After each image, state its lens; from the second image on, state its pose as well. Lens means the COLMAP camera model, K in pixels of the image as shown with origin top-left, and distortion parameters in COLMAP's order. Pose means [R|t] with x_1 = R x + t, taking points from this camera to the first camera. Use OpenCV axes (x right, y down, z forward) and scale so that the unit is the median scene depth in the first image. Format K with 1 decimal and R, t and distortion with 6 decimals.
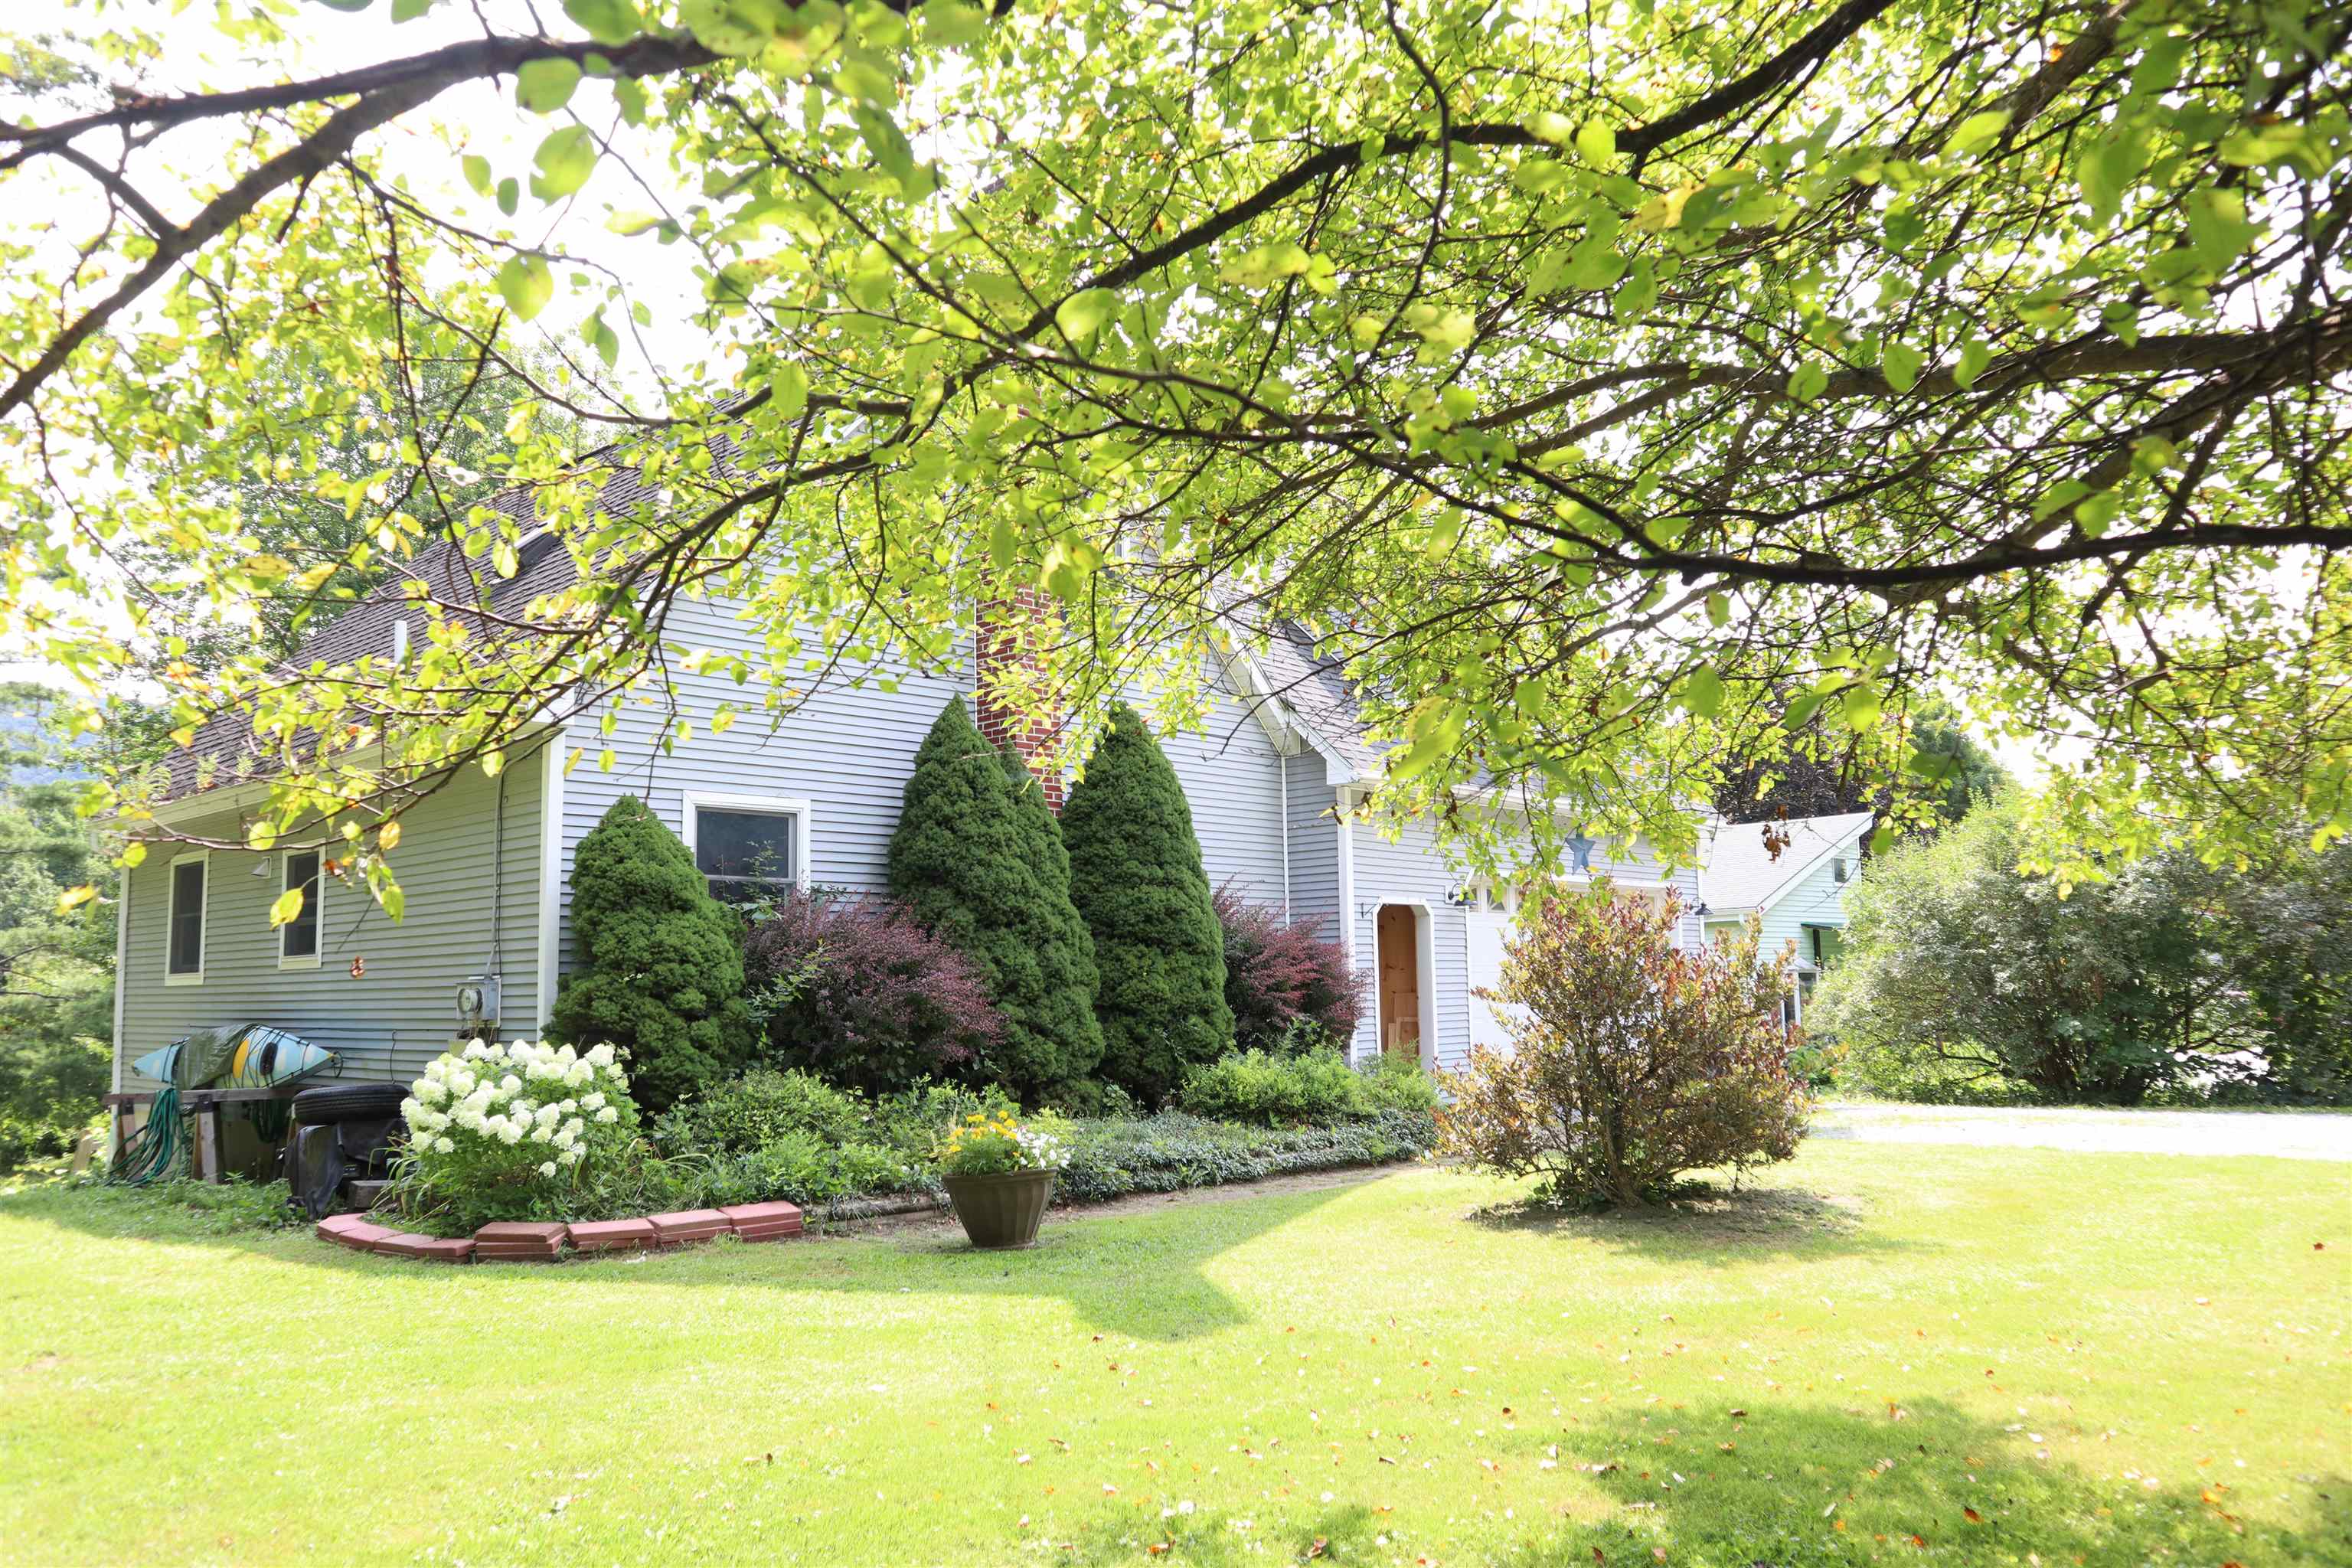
lens RADIAL K [[1770.5, 0, 1176.0], [0, 1770.5, 784.0], [0, 0, 1]] dist [-0.117411, 0.087126]
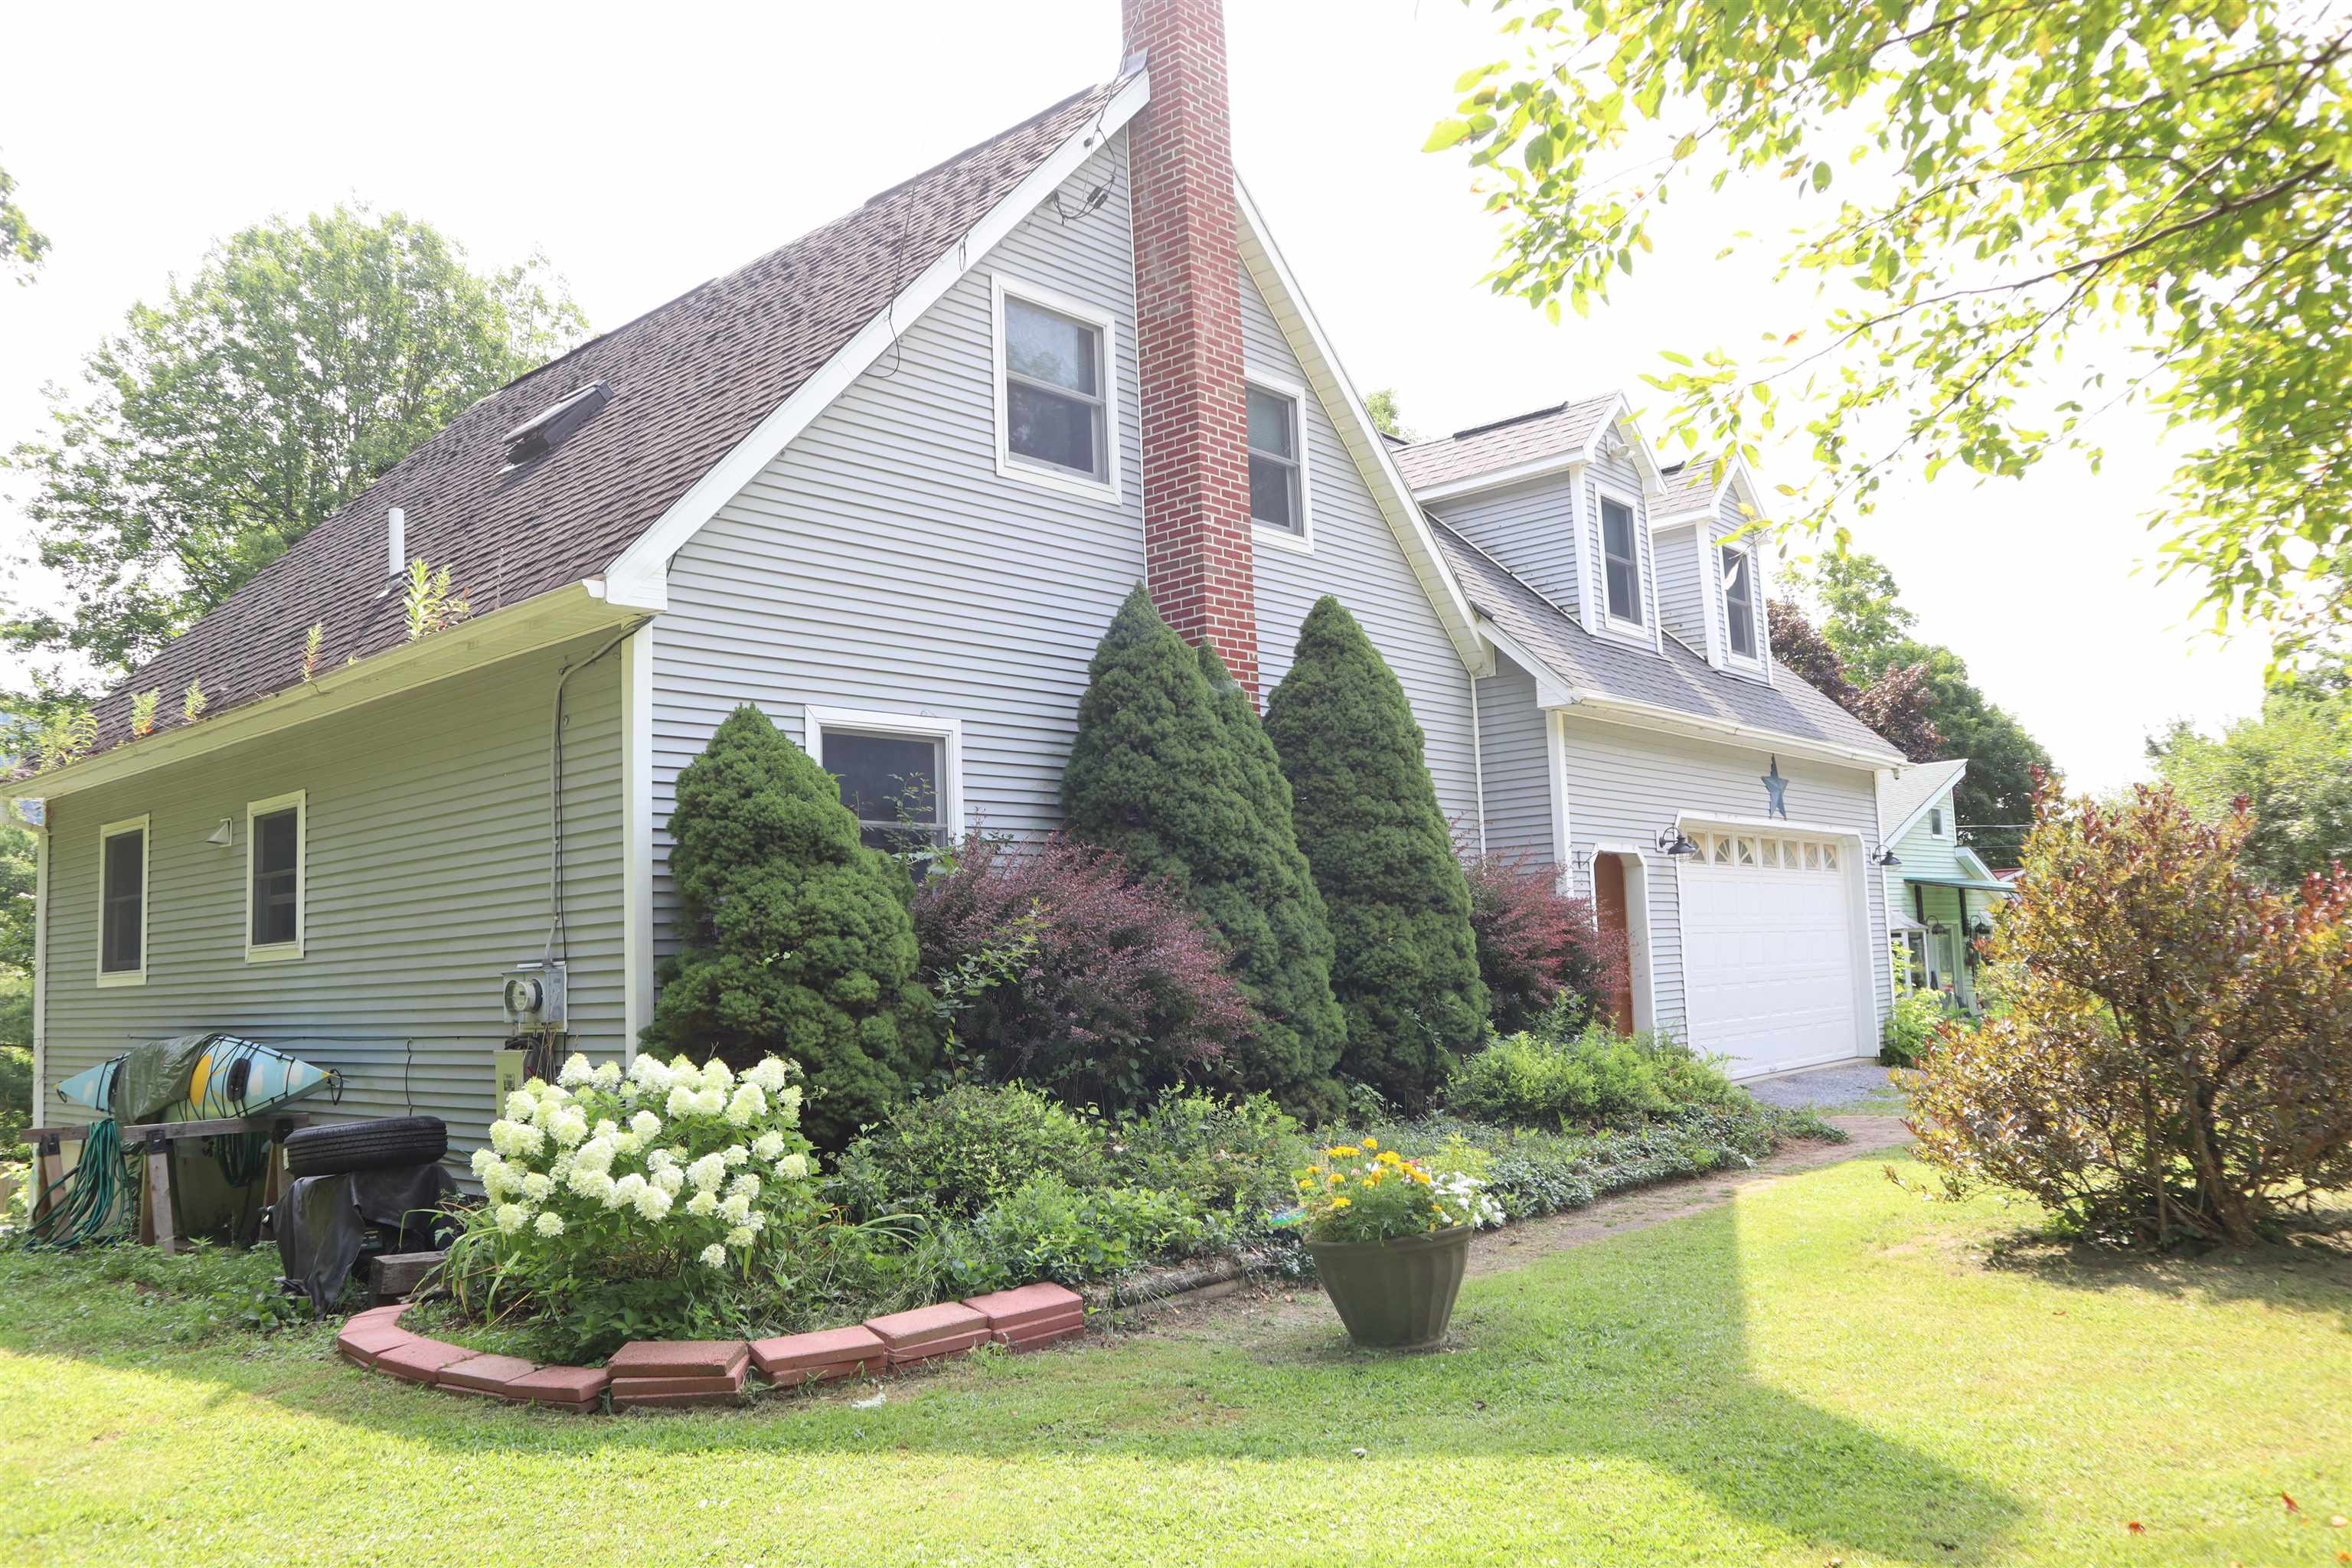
lens RADIAL K [[1770.5, 0, 1176.0], [0, 1770.5, 784.0], [0, 0, 1]] dist [-0.117411, 0.087126]
pose [[0.999290, -0.019773, 0.032068, -0.166506], [0.019390, 0.999737, 0.012224, 0.034366], [-0.032302, -0.011593, 0.999411, 0.283109]]
